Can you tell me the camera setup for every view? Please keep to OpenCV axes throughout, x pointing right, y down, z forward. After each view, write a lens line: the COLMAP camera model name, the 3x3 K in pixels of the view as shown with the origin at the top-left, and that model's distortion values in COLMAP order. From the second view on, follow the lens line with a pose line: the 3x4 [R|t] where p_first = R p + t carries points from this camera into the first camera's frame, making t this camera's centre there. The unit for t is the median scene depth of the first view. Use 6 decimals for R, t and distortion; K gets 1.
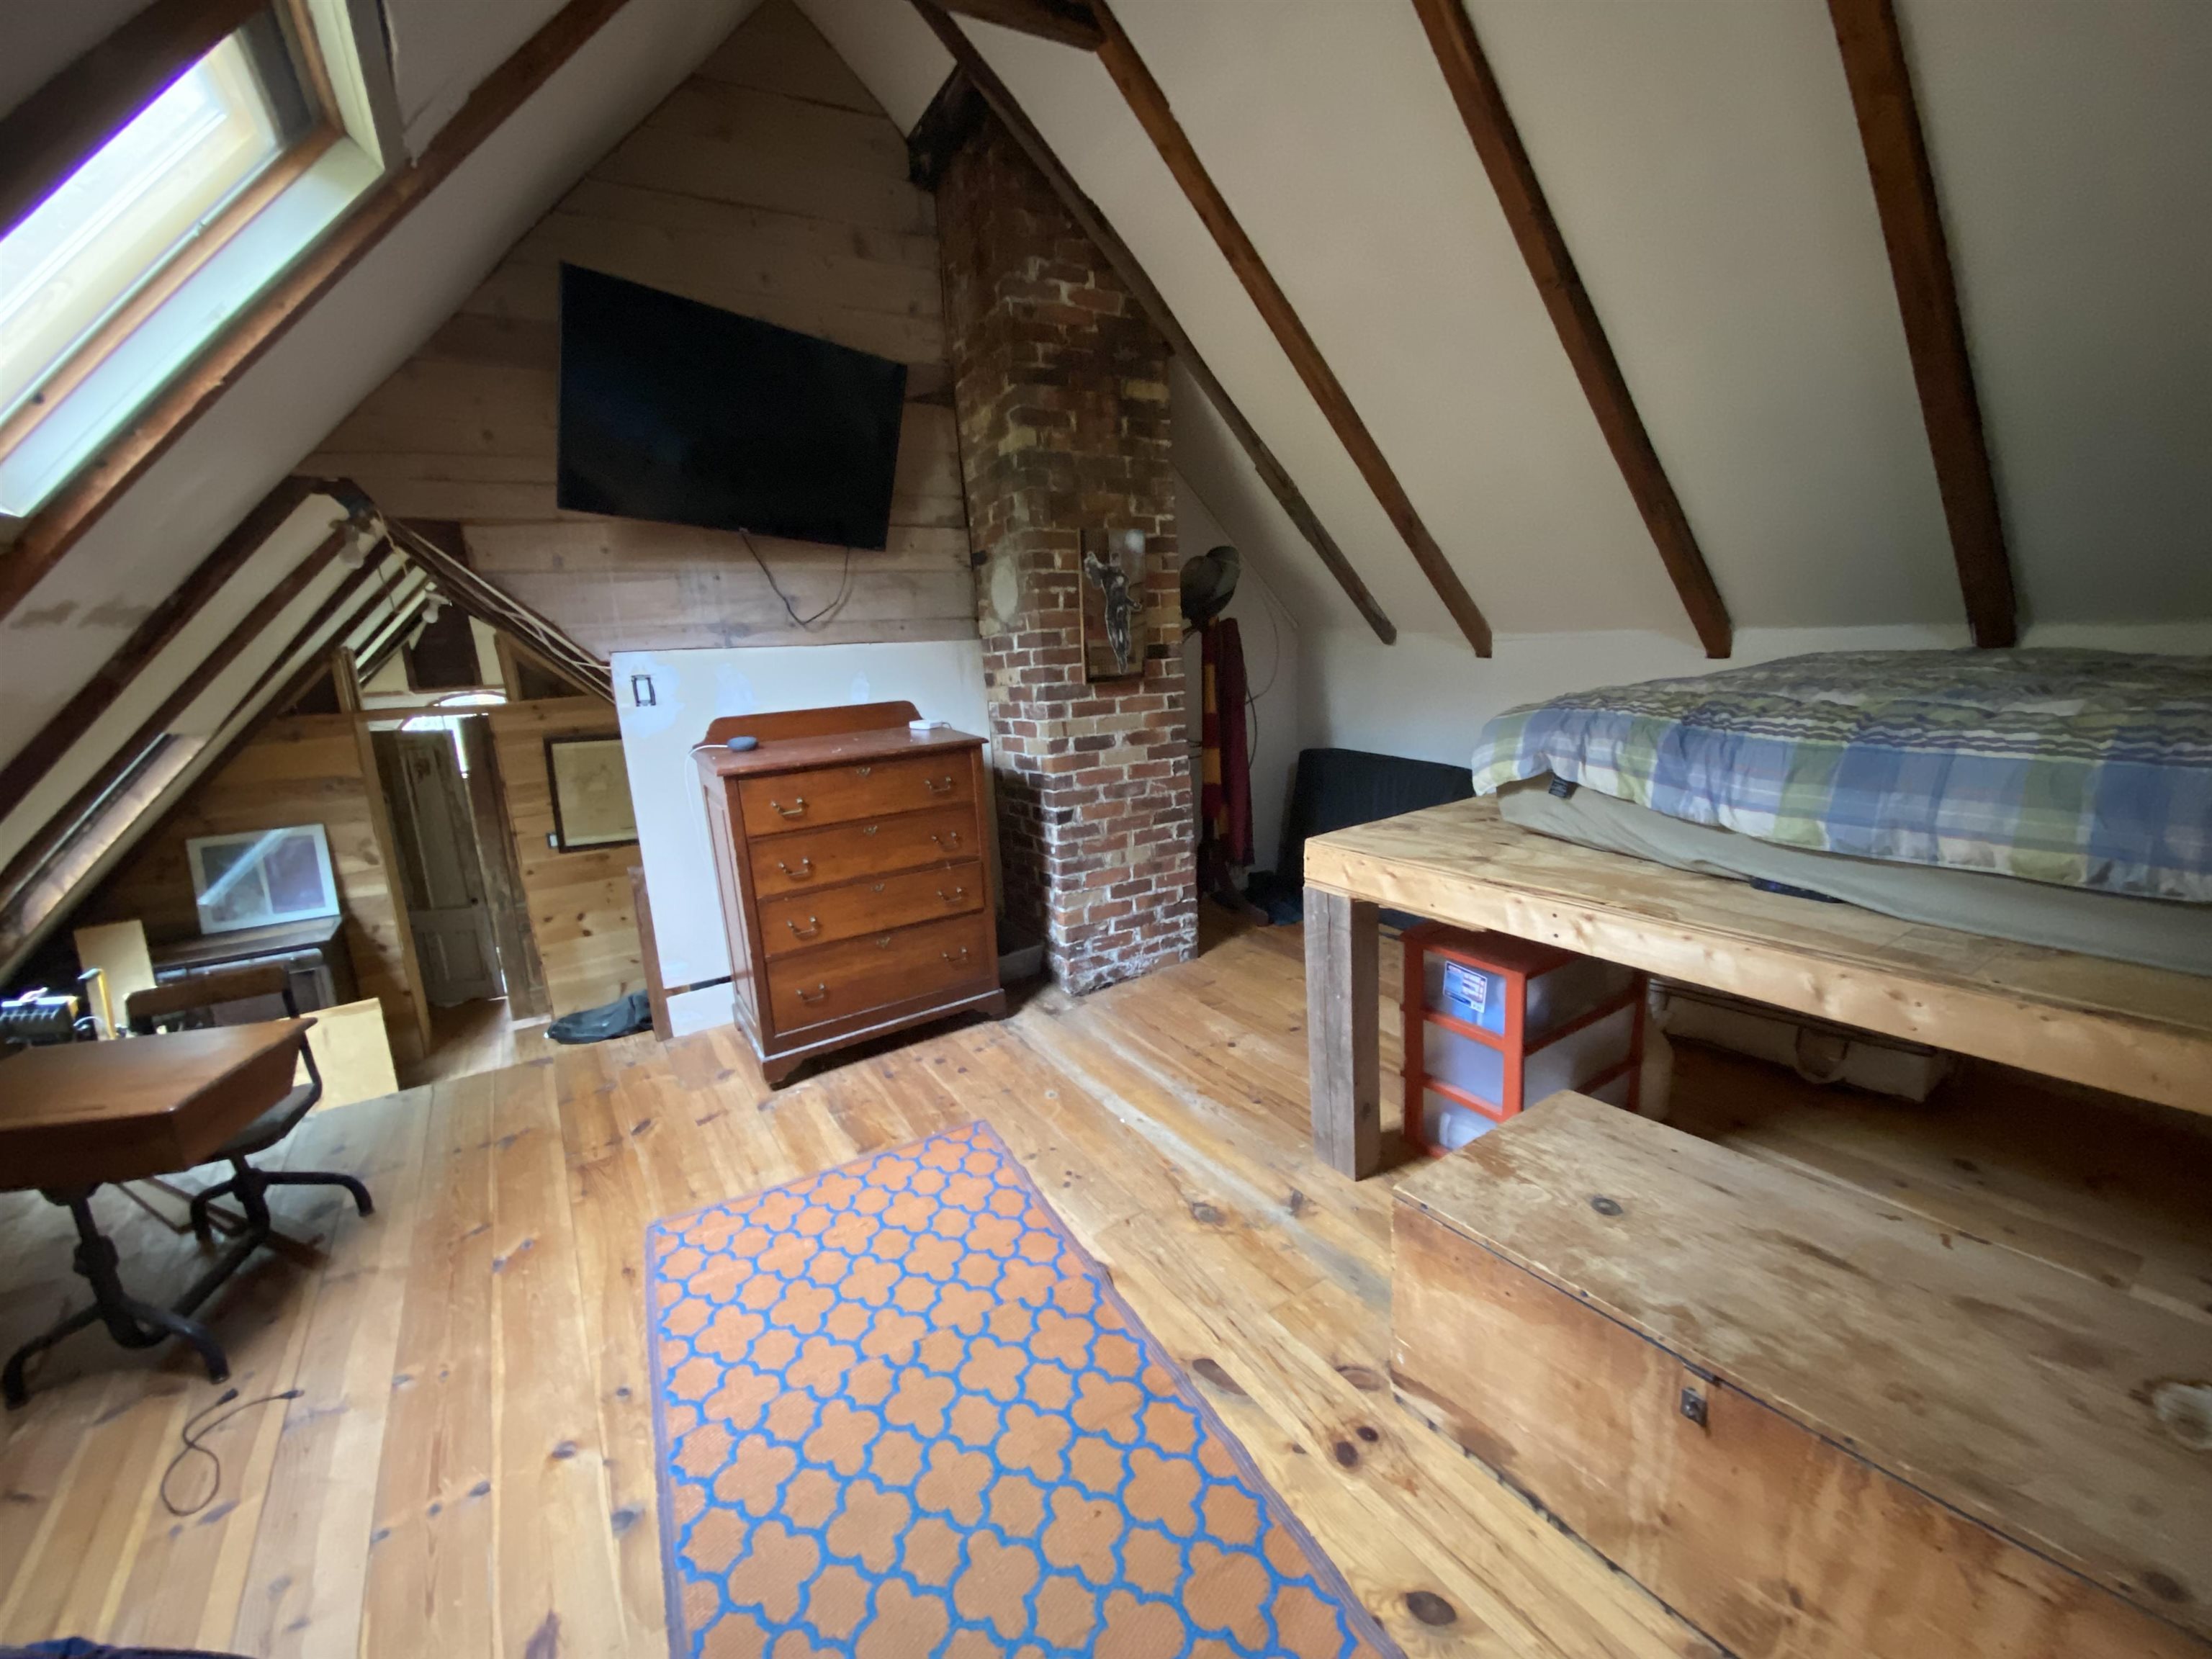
lens RADIAL K [[897.8, 0, 1087.4], [0, 897.8, 834.4], [0, 0, 1]] dist [0.024495, -0.023739]
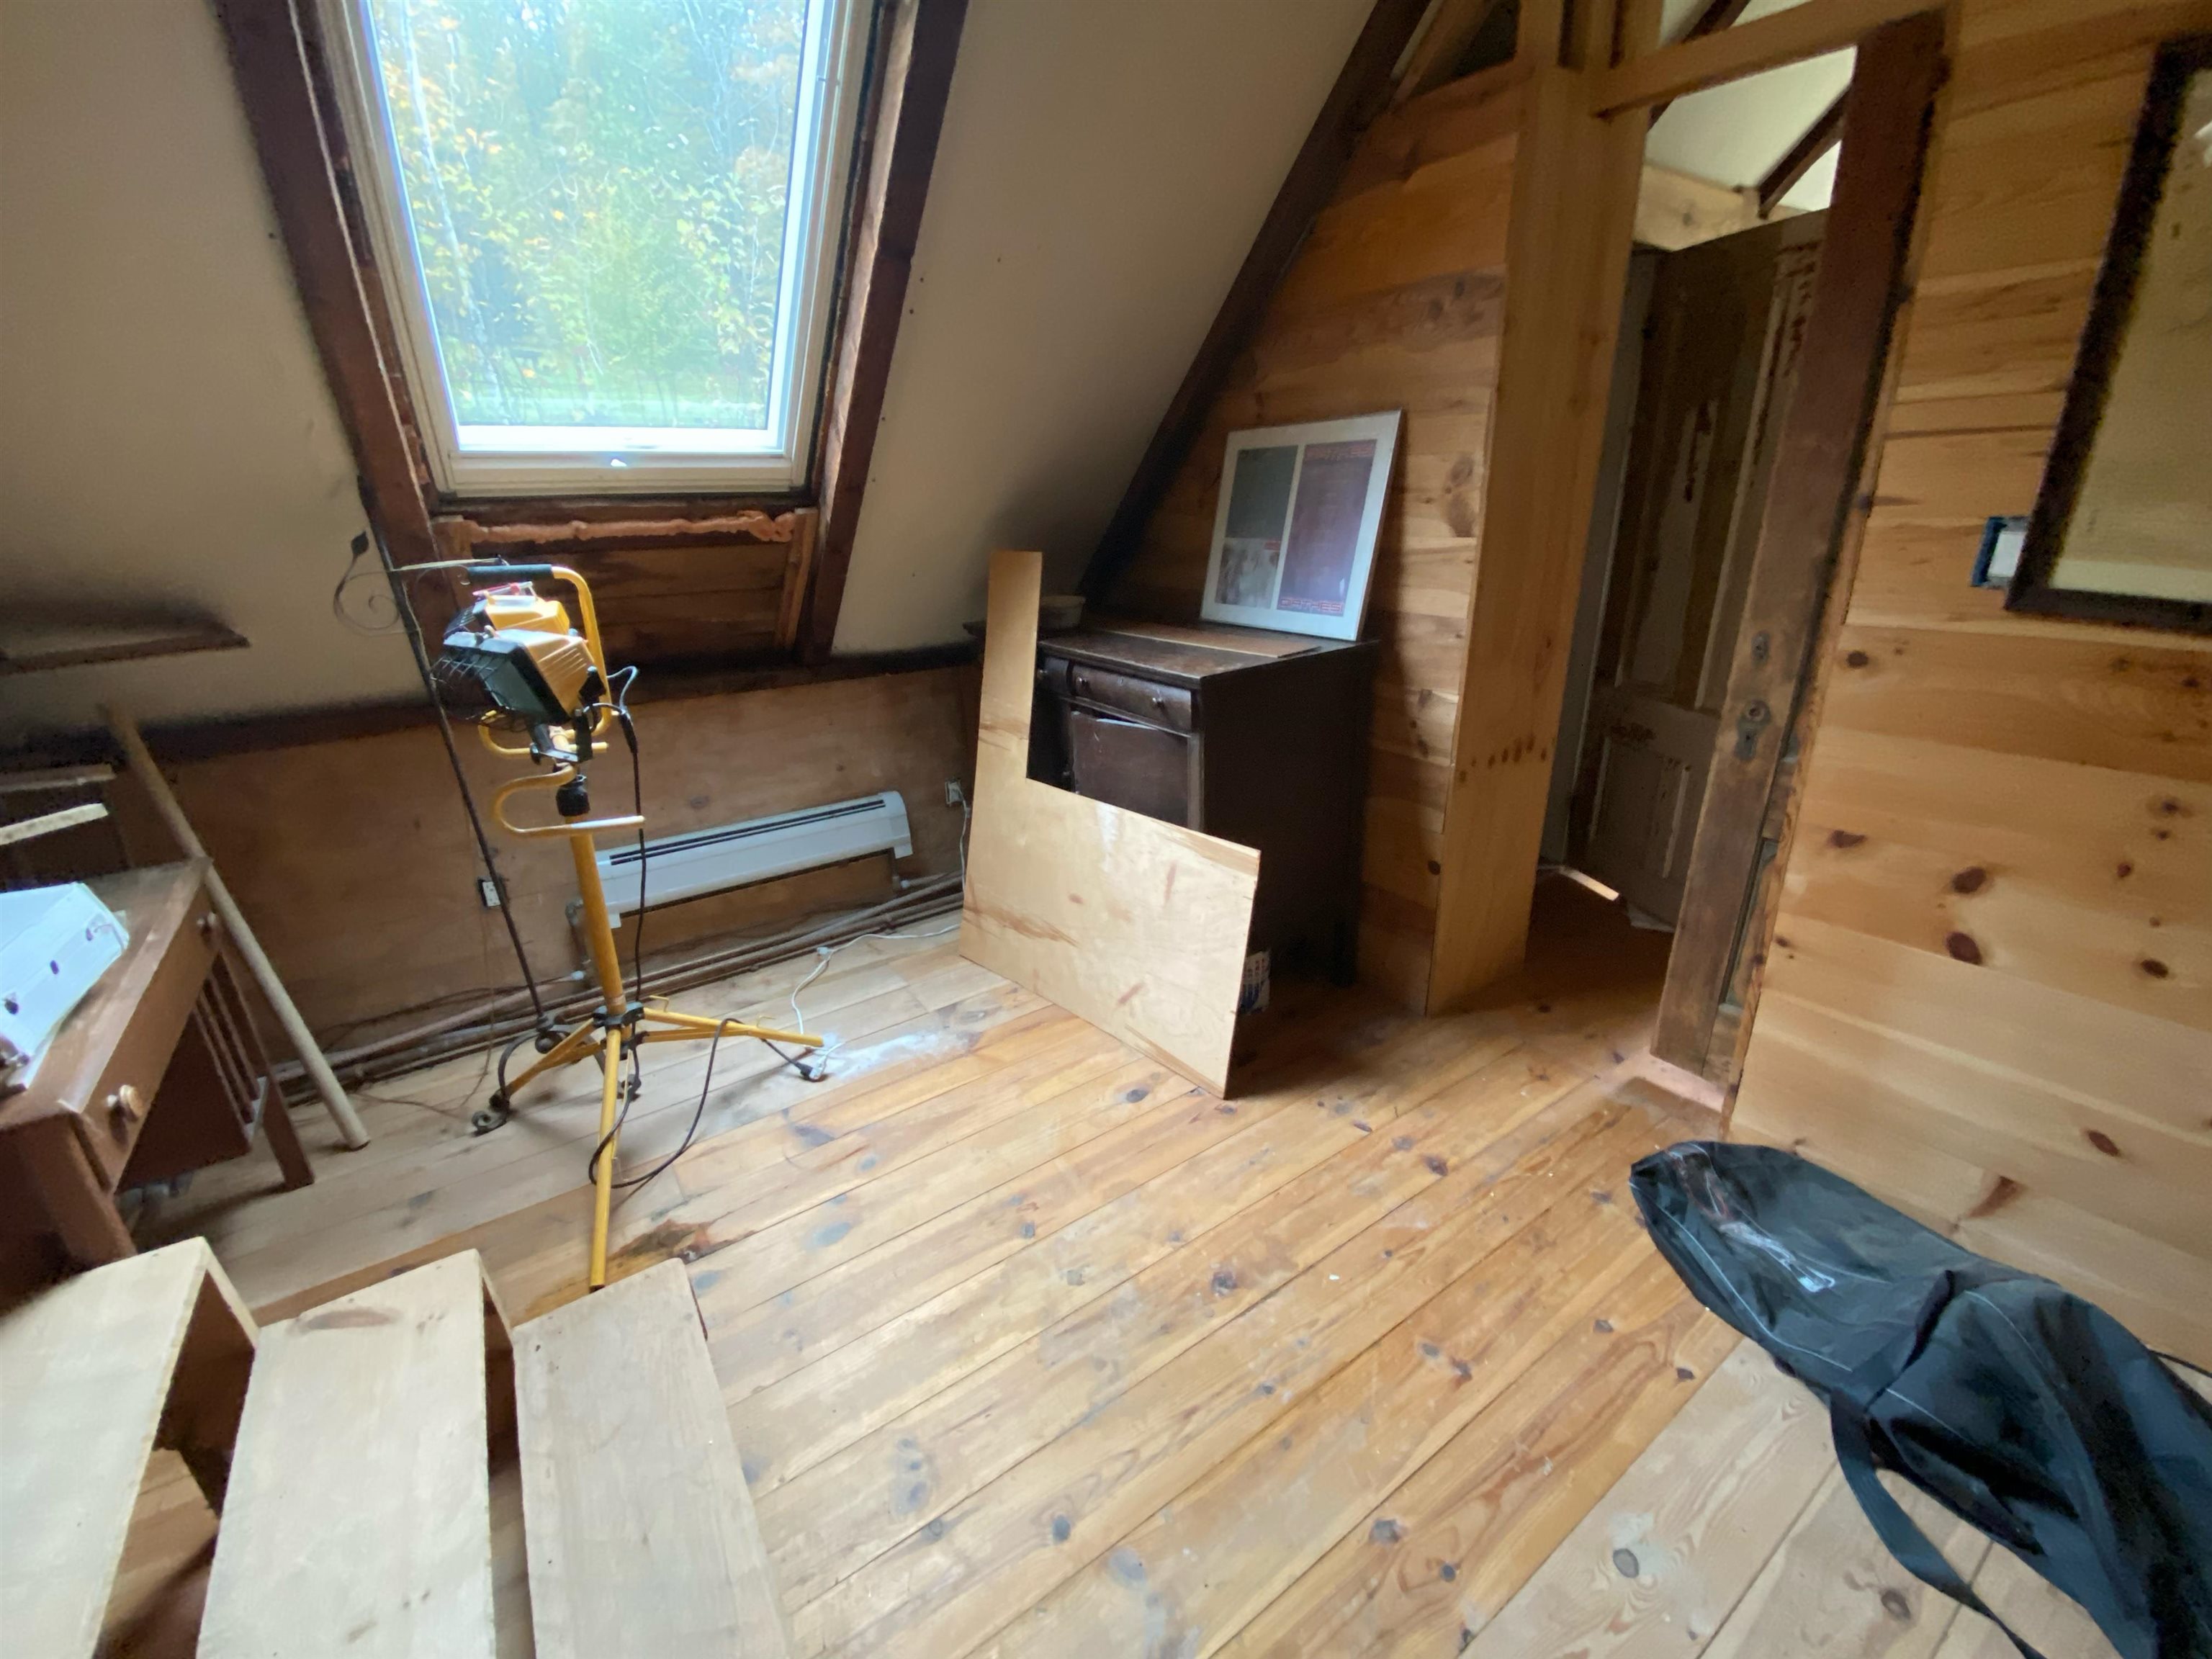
lens RADIAL K [[897.8, 0, 1087.4], [0, 897.8, 834.4], [0, 0, 1]] dist [0.024495, -0.023739]
pose [[0.048598, 0.398944, -0.915686, -0.361403], [-0.176471, 0.905777, 0.385261, 0.026160], [0.983105, 0.142870, 0.114421, 0.755403]]
